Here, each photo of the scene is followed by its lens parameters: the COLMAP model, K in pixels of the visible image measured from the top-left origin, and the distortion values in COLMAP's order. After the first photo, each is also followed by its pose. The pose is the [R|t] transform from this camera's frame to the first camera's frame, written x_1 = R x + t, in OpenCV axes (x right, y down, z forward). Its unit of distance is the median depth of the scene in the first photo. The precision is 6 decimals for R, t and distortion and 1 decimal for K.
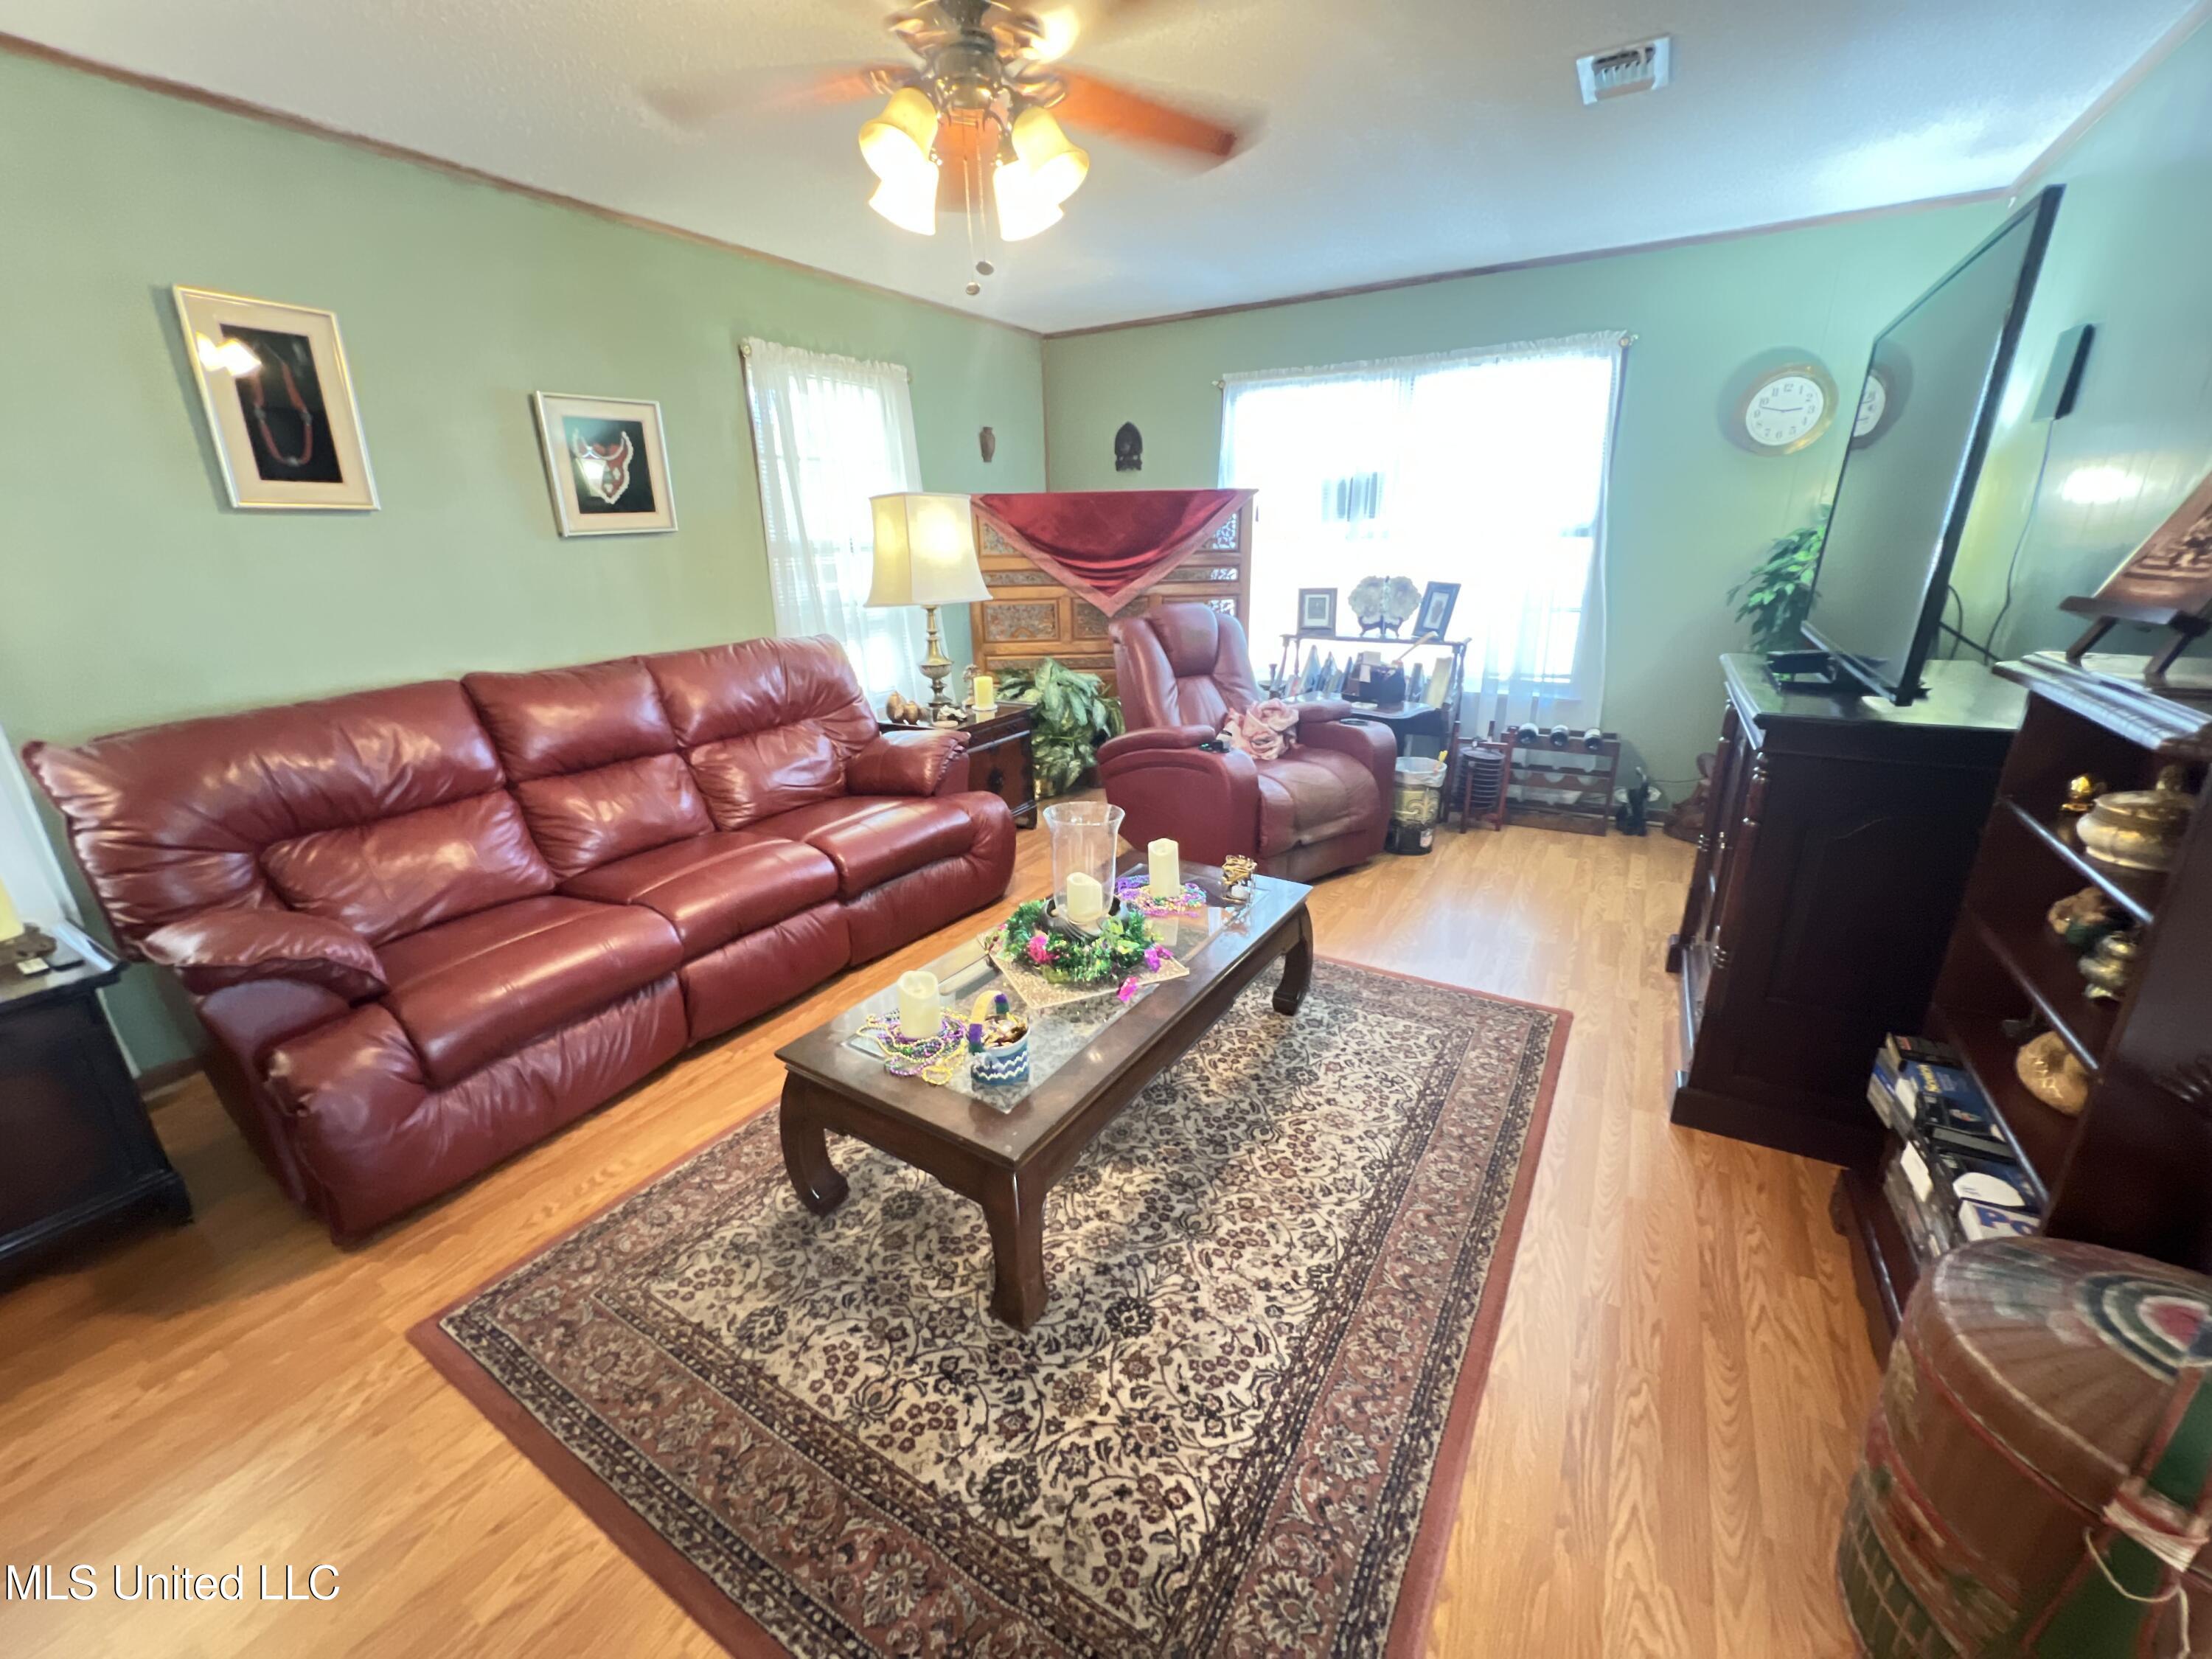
lens RADIAL K [[888.1, 0, 1102.8], [0, 888.1, 836.3], [0, 0, 1]] dist [-0.004042, 0.000920]
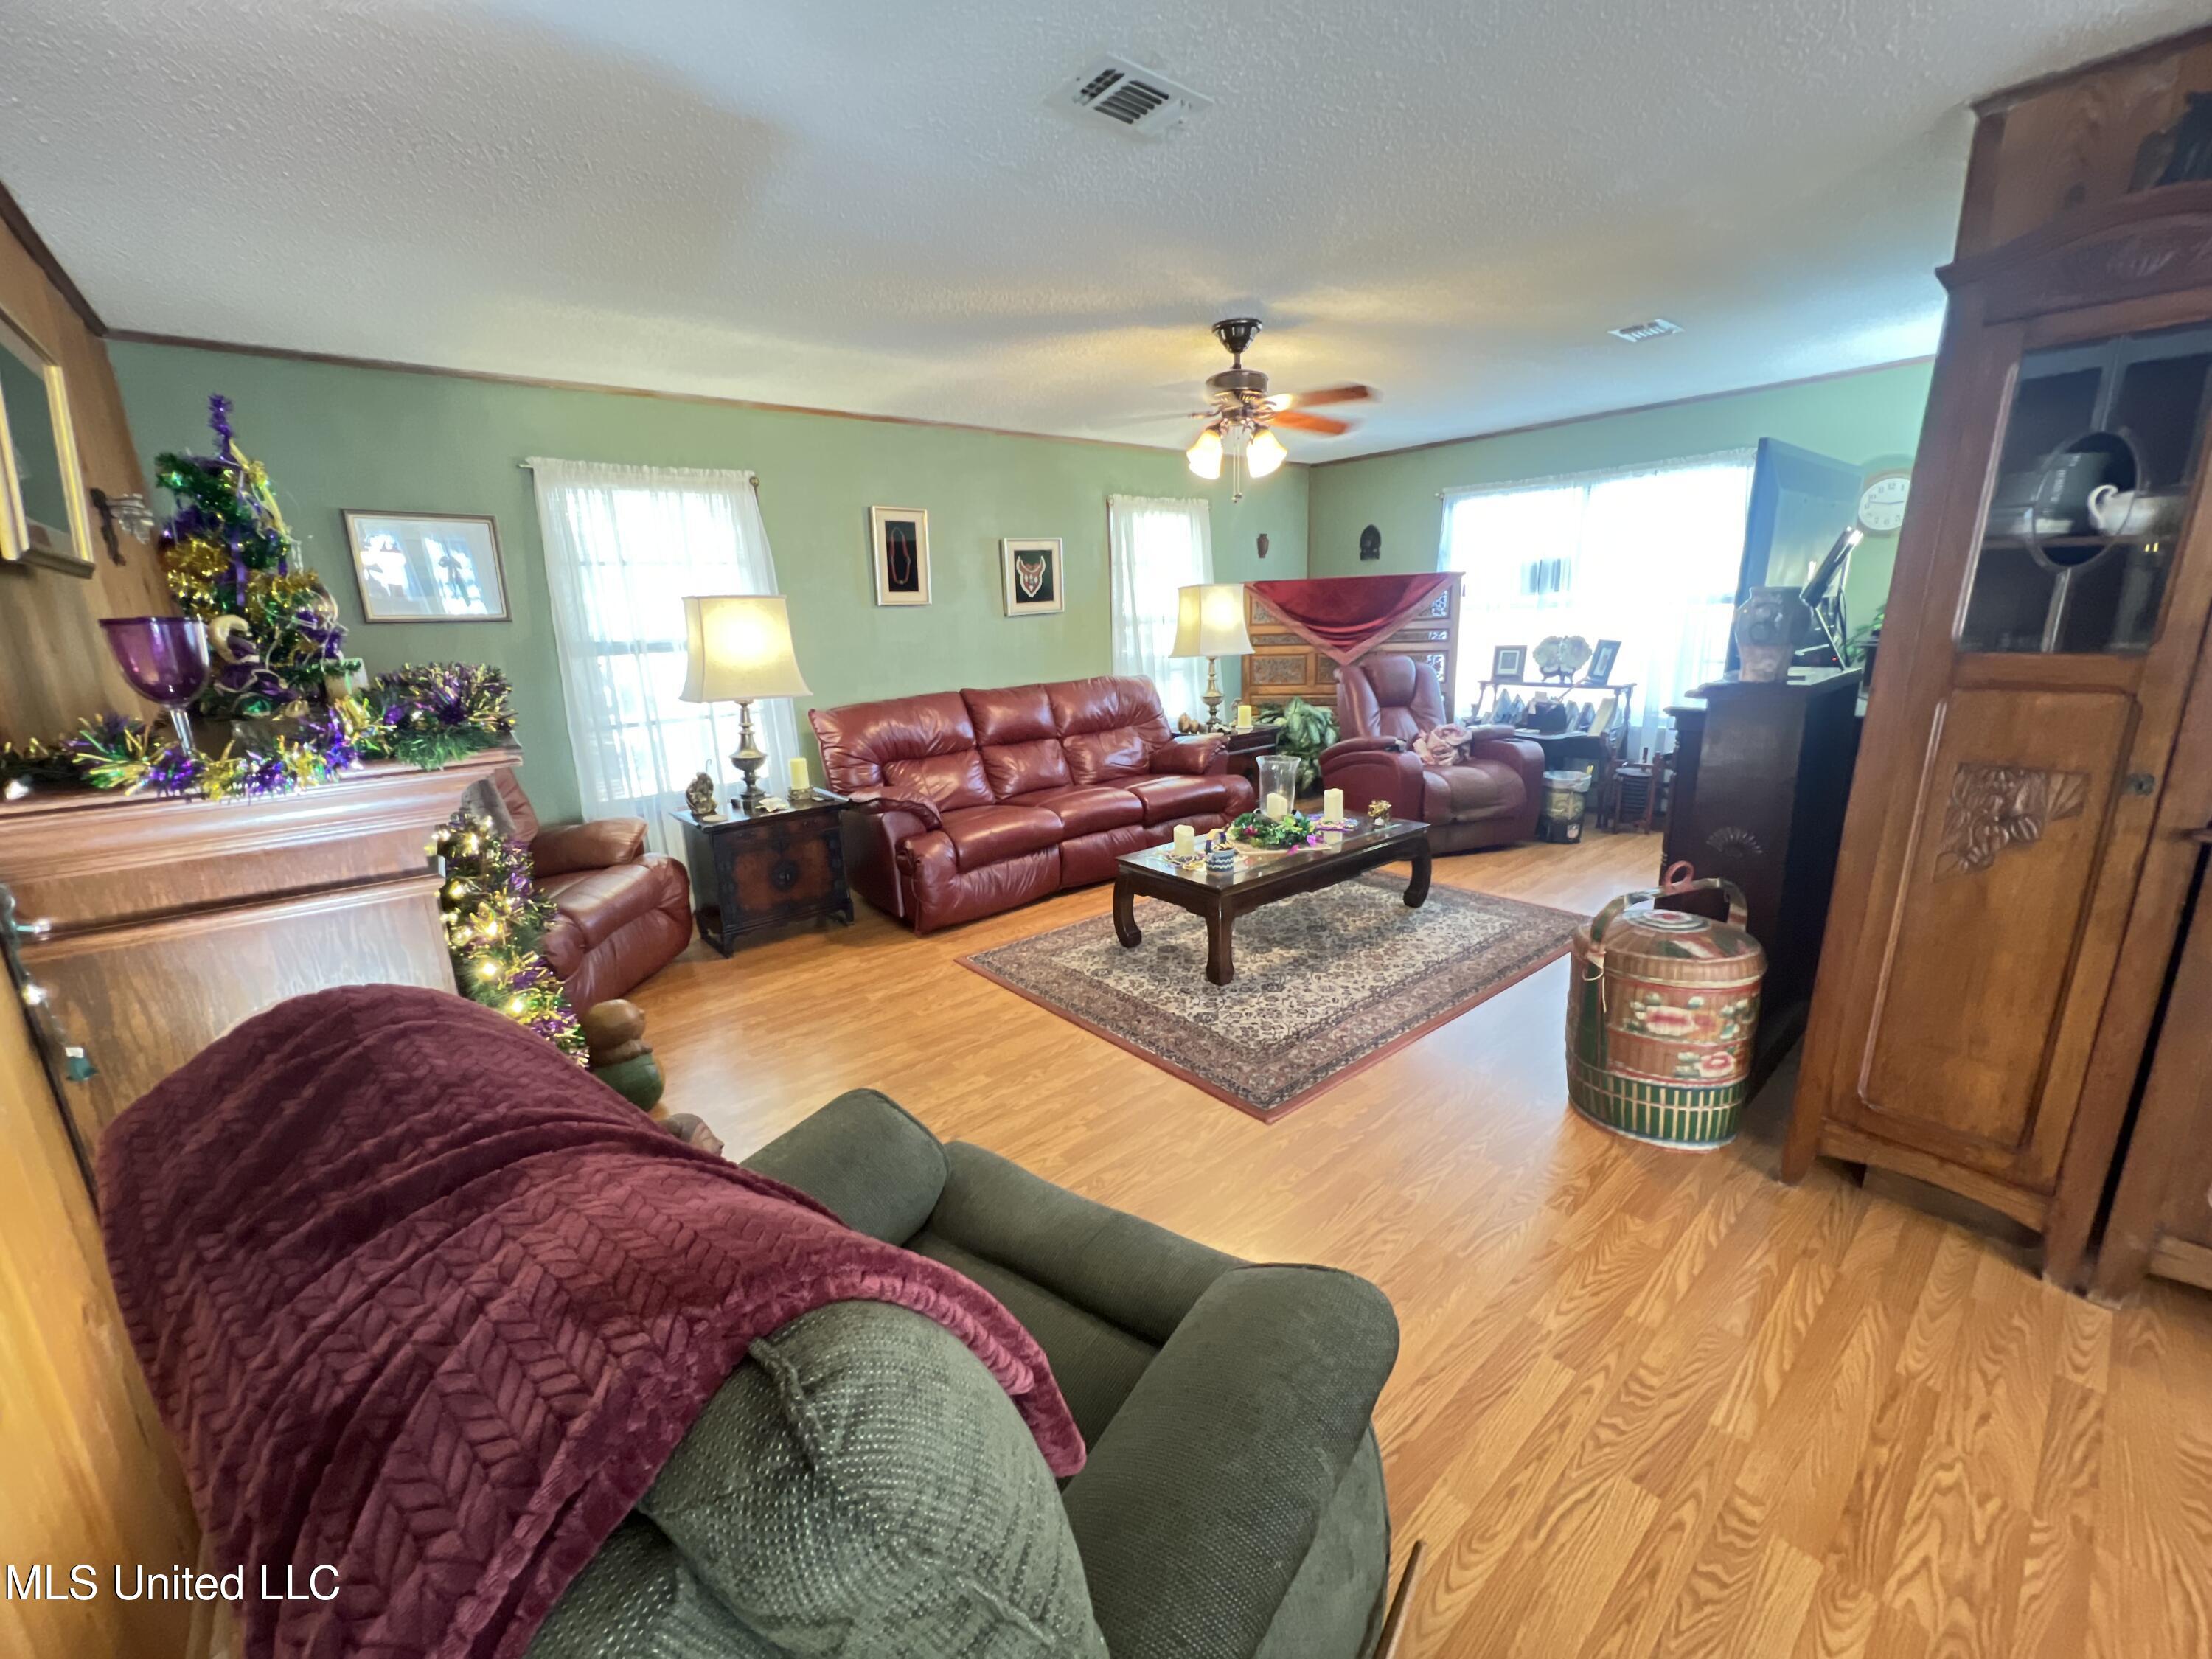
lens RADIAL K [[888.1, 0, 1102.8], [0, 888.1, 829.8], [0, 0, 1]] dist [-0.004042, 0.000920]
pose [[0.948951, 0.059153, -0.309828, 0.137079], [-0.083398, 0.994356, -0.065588, 0.175637], [0.304200, 0.088079, 0.948528, -0.552595]]
